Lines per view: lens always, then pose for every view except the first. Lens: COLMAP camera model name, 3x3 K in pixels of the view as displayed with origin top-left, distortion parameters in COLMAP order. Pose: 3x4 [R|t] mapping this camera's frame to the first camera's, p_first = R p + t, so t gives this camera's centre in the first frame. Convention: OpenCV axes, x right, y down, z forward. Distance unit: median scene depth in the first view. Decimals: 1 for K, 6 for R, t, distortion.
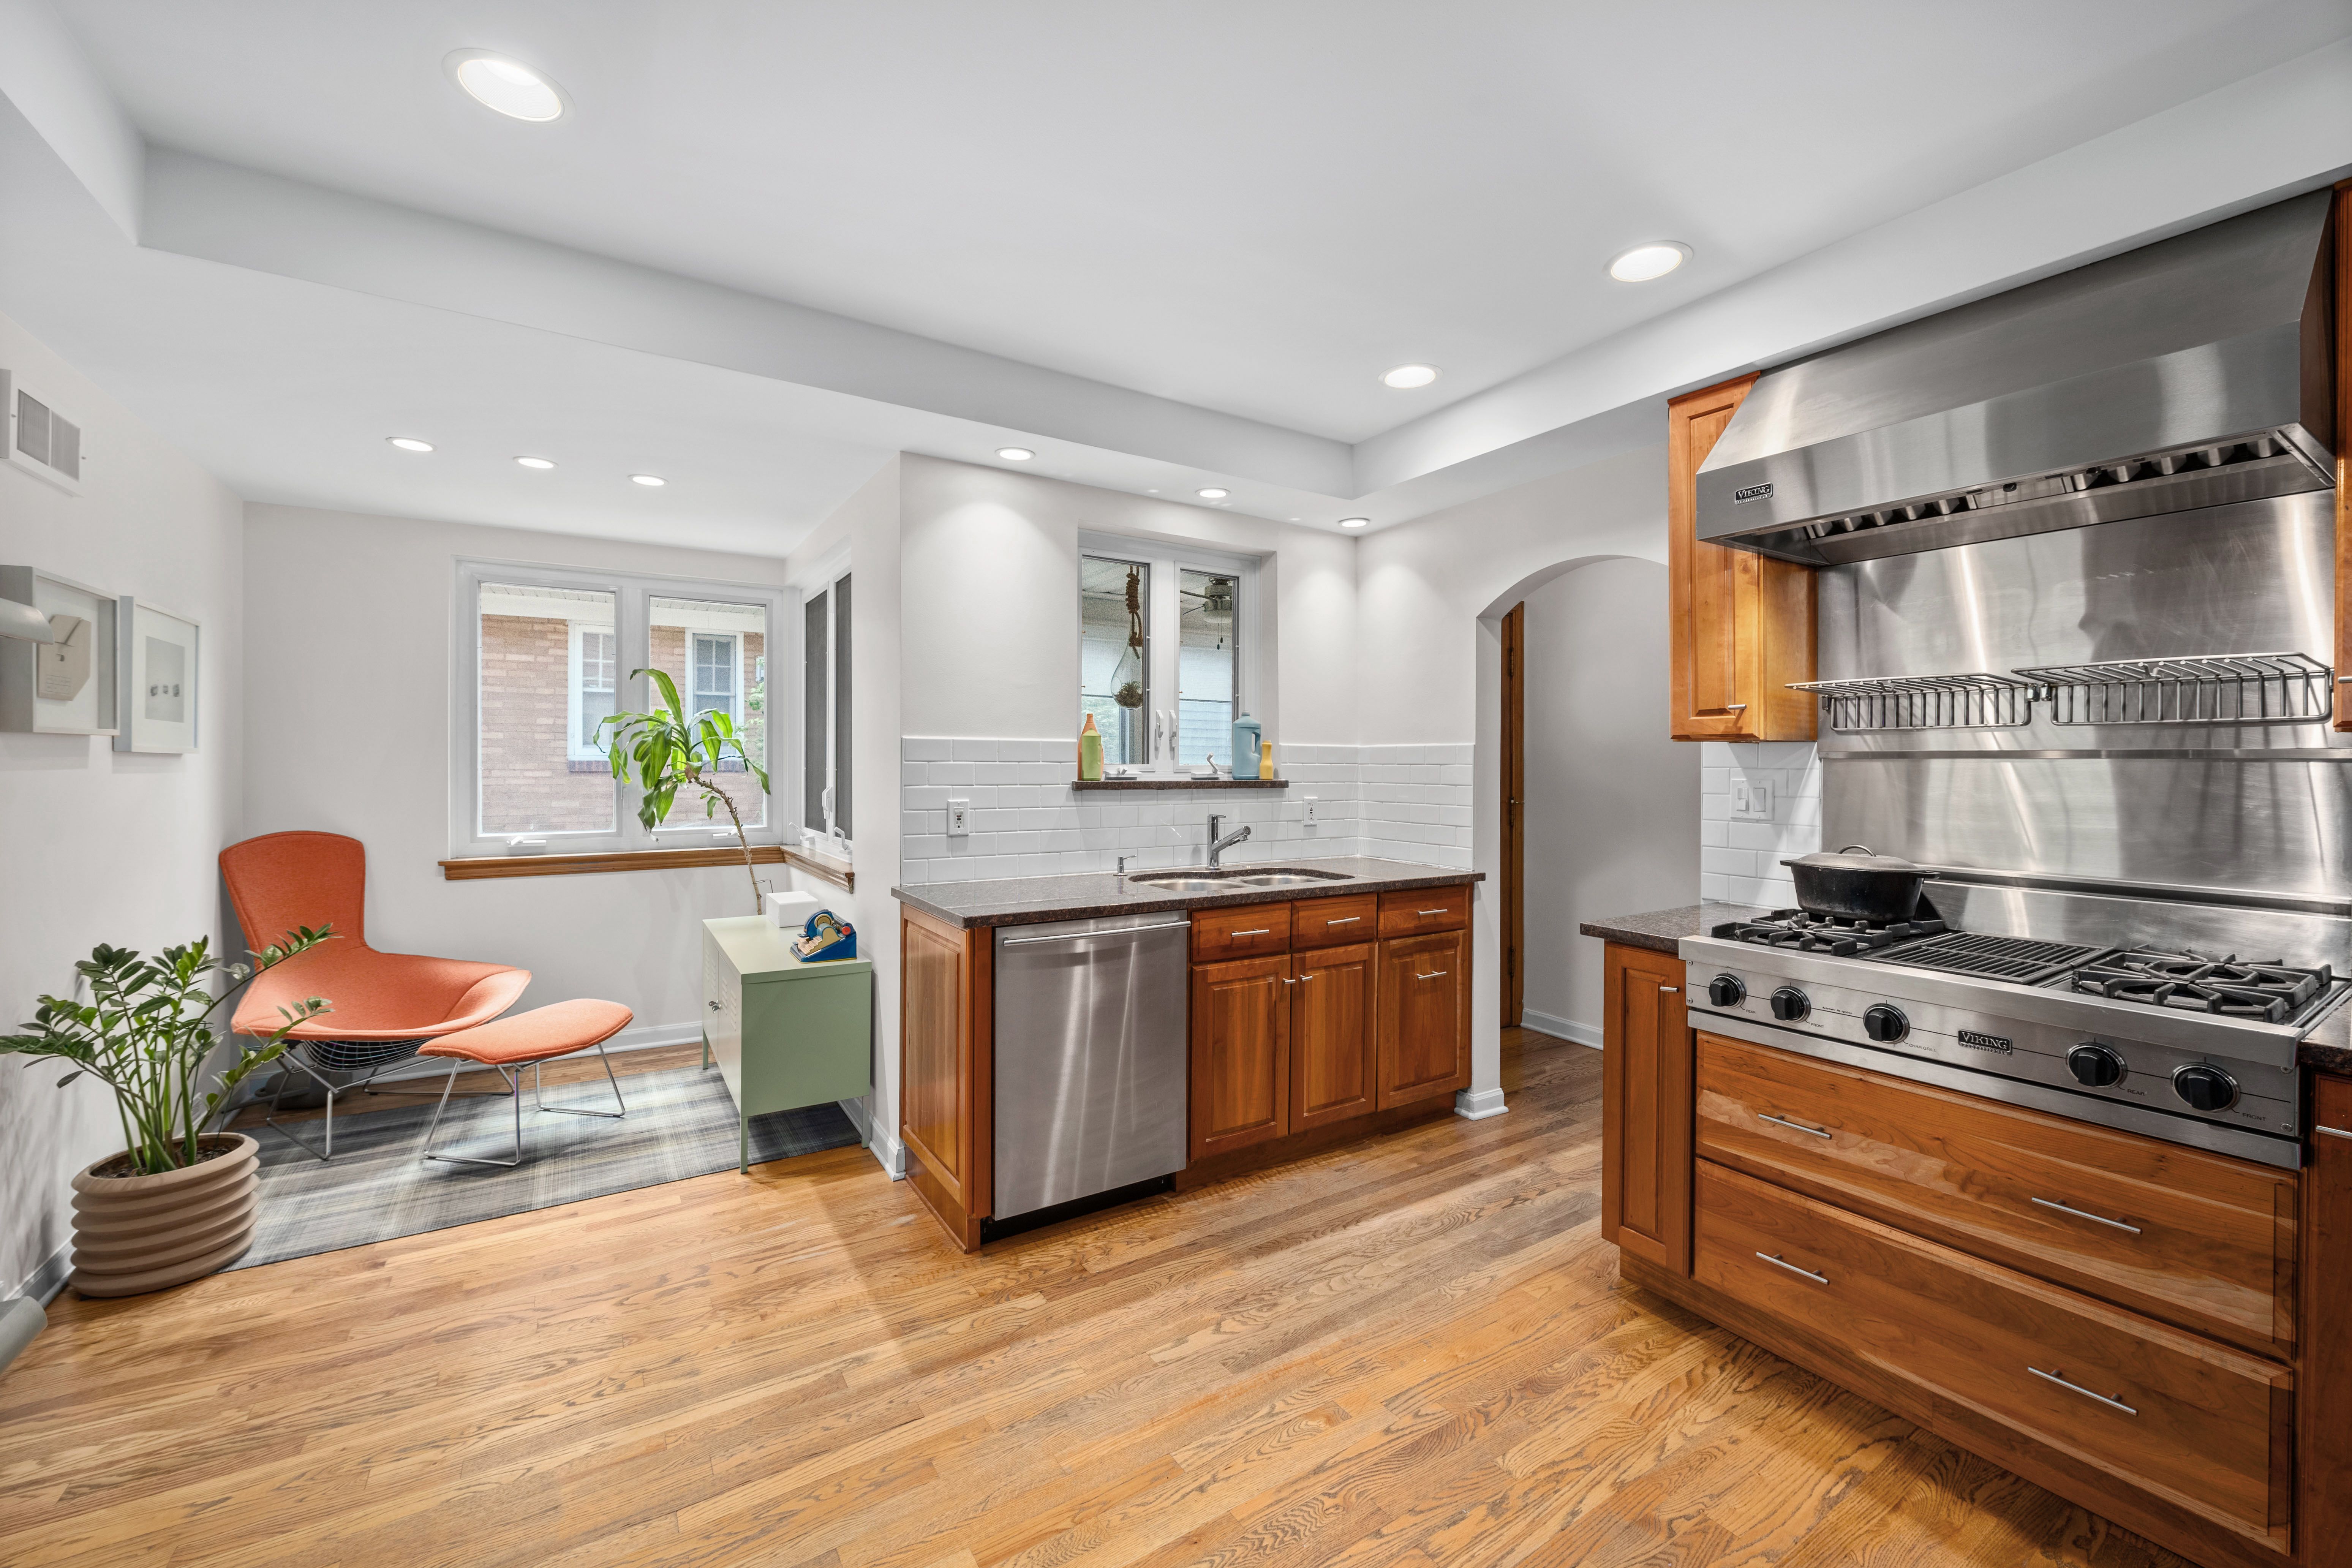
lens RADIAL K [[938.3, 0, 1184.1], [0, 938.3, 769.5], [0, 0, 1]] dist [-0.006746, -0.000390]
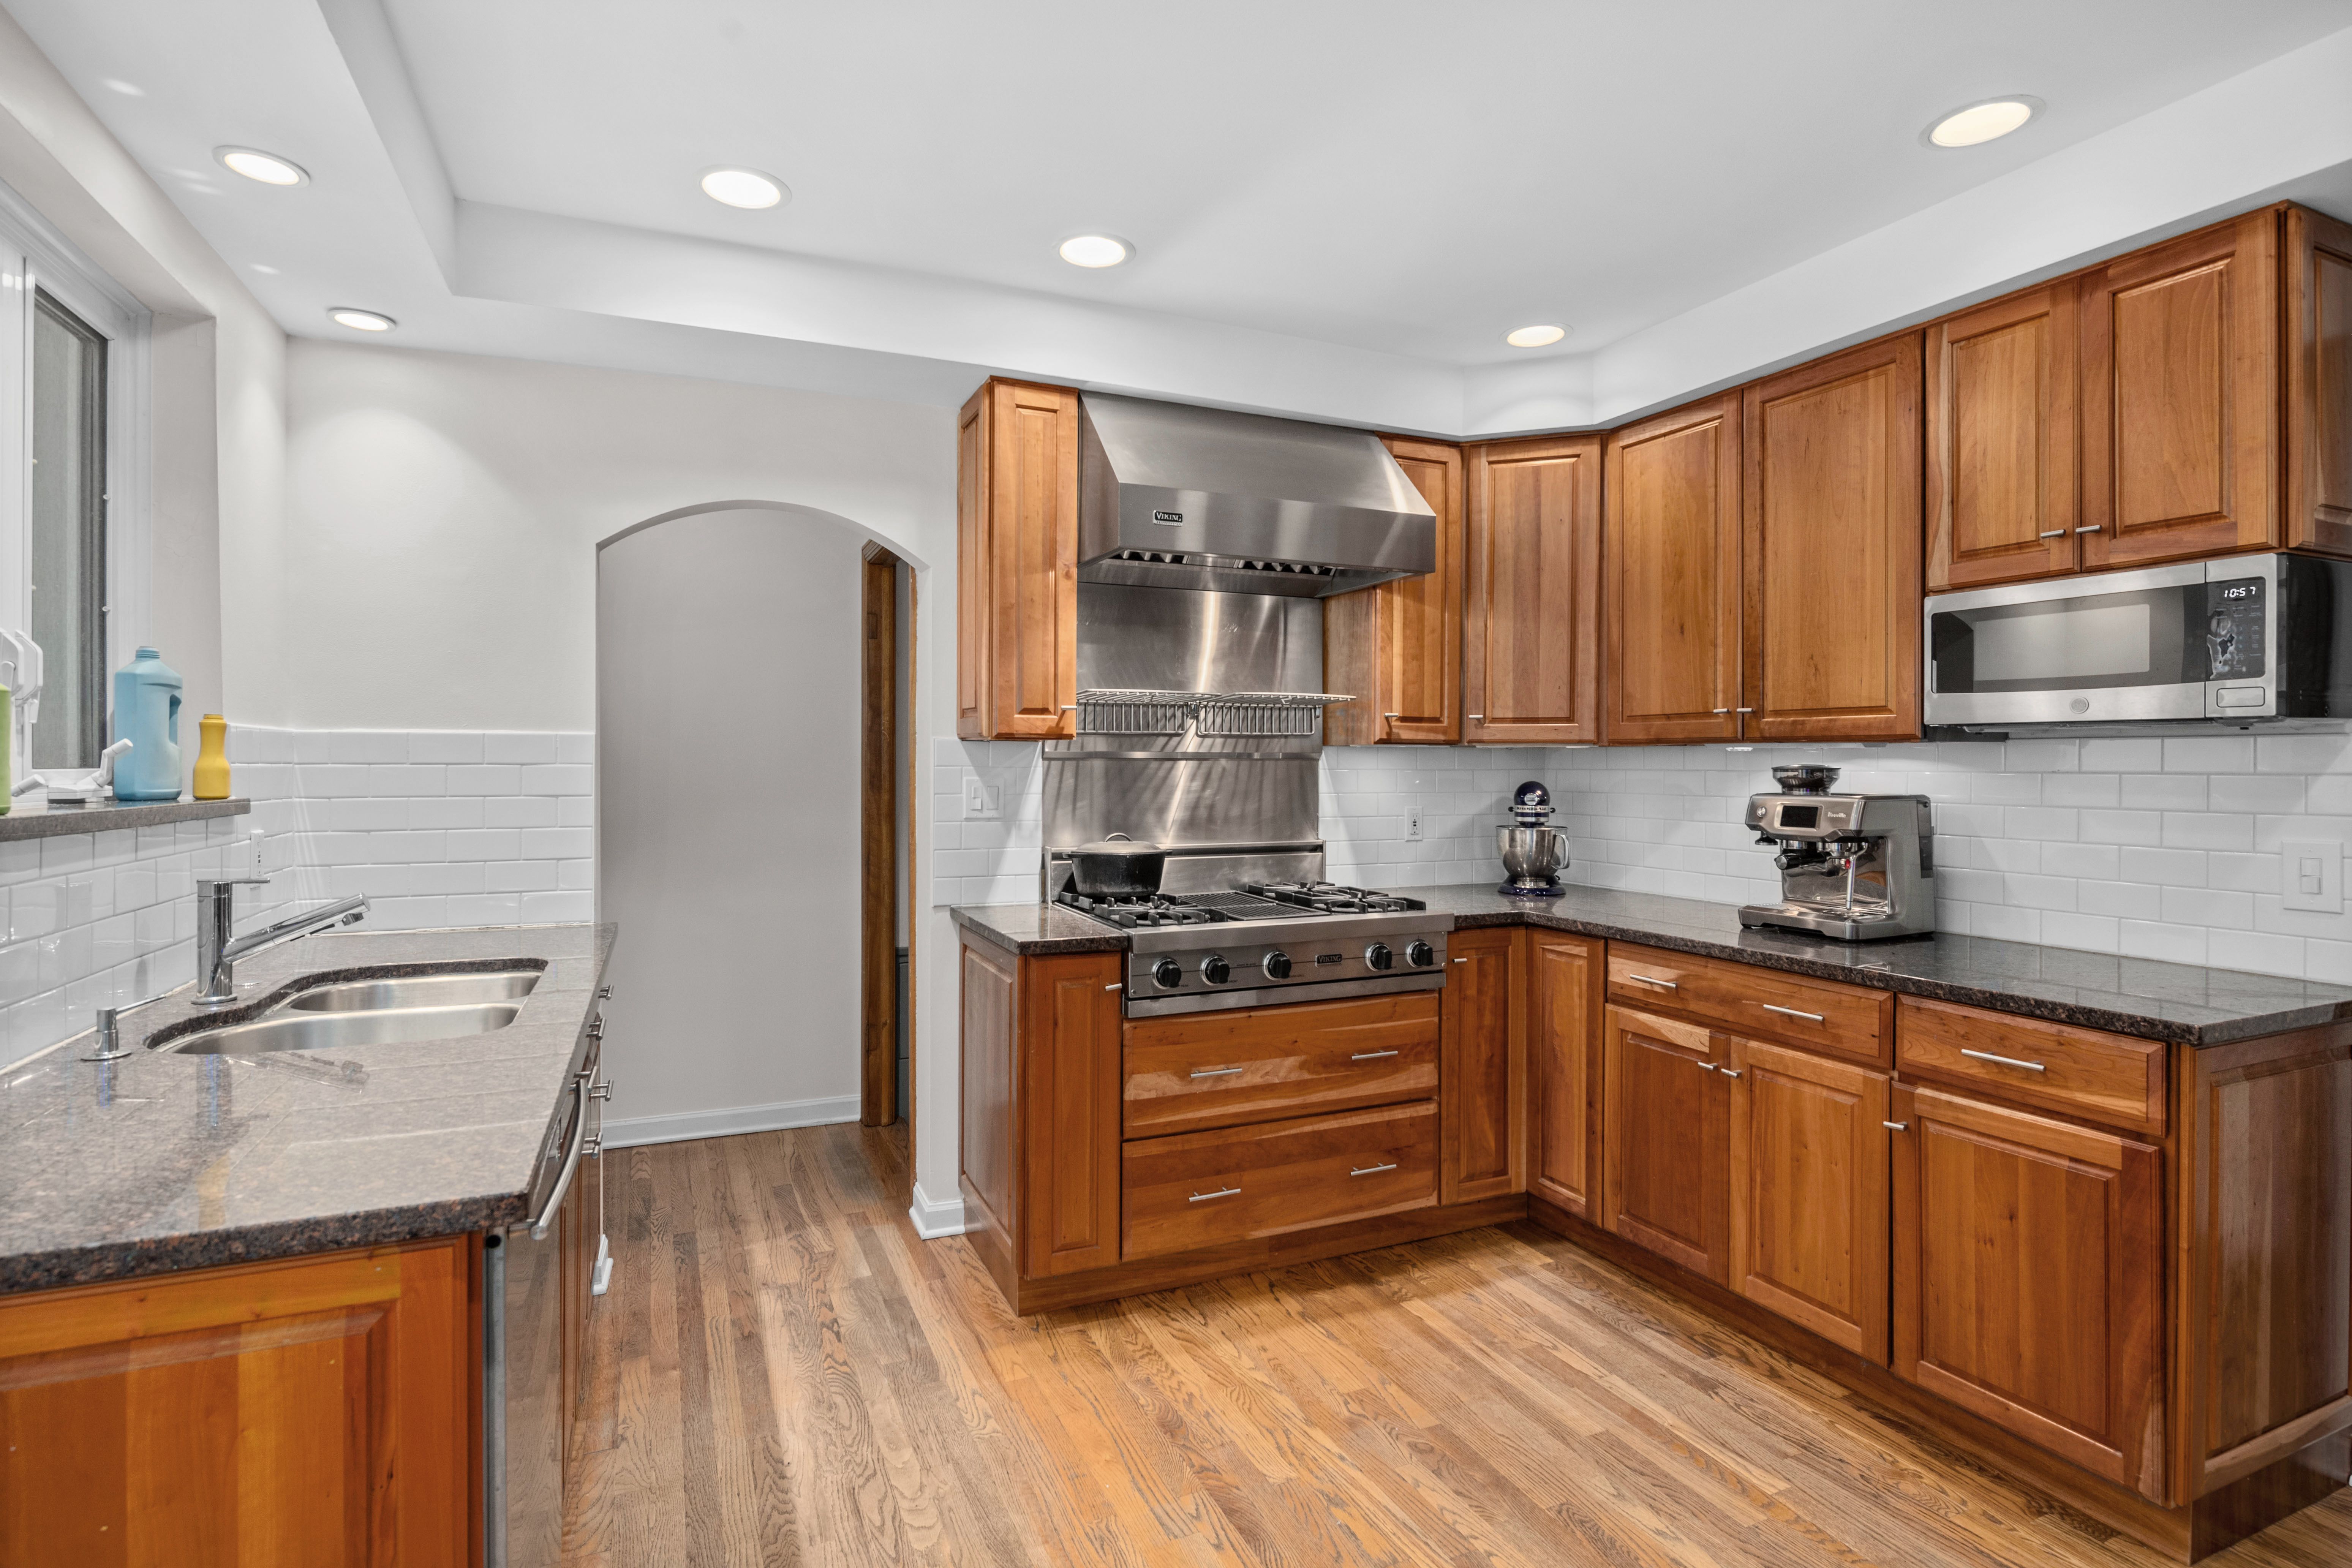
lens RADIAL K [[1152.1, 0, 1168.7], [0, 1152.1, 769.3], [0, 0, 1]] dist [-0.001065, -0.000268]
pose [[0.156177, -0.009455, 0.987684, -0.596995], [0.005153, 0.999948, 0.008757, -0.008932], [-0.987716, 0.003722, 0.156218, 0.637367]]
